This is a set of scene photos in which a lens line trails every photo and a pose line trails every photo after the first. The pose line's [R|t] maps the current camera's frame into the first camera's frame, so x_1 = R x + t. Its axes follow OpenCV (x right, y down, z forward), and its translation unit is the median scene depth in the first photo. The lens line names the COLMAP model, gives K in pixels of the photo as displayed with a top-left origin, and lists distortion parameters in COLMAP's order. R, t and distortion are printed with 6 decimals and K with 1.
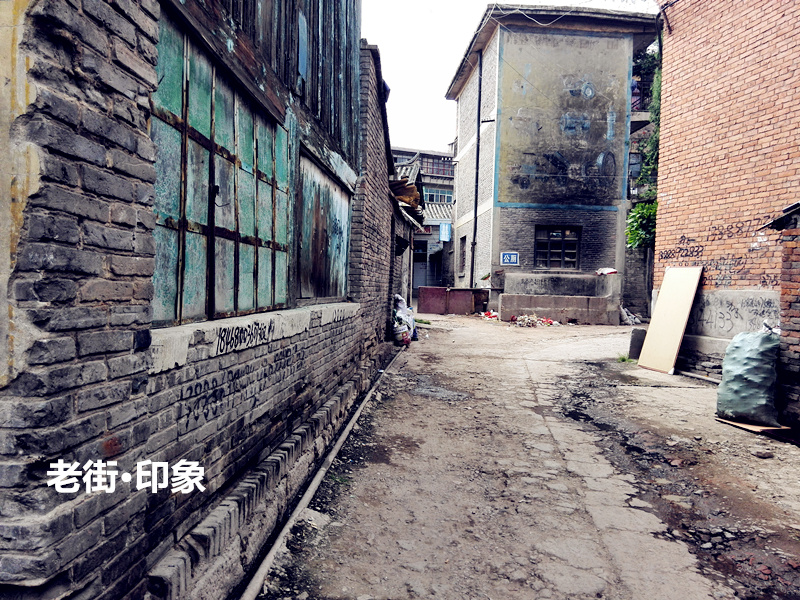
lens RADIAL K [[640.0, 0, 397.1], [0, 640.0, 310.3], [0, 0, 1]] dist [0.120862, -0.186224]
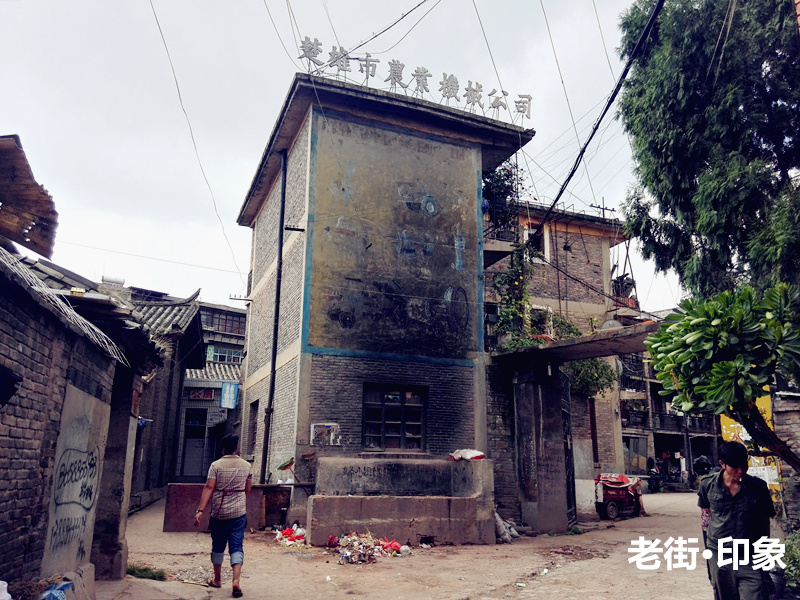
lens RADIAL K [[640.0, 0, 397.1], [0, 640.0, 310.3], [0, 0, 1]] dist [0.120862, -0.186224]
pose [[0.953159, 0.061000, 0.296255, 0.047620], [0.019428, 0.965084, -0.261220, -0.031026], [-0.301845, 0.254740, 0.918693, 0.365655]]
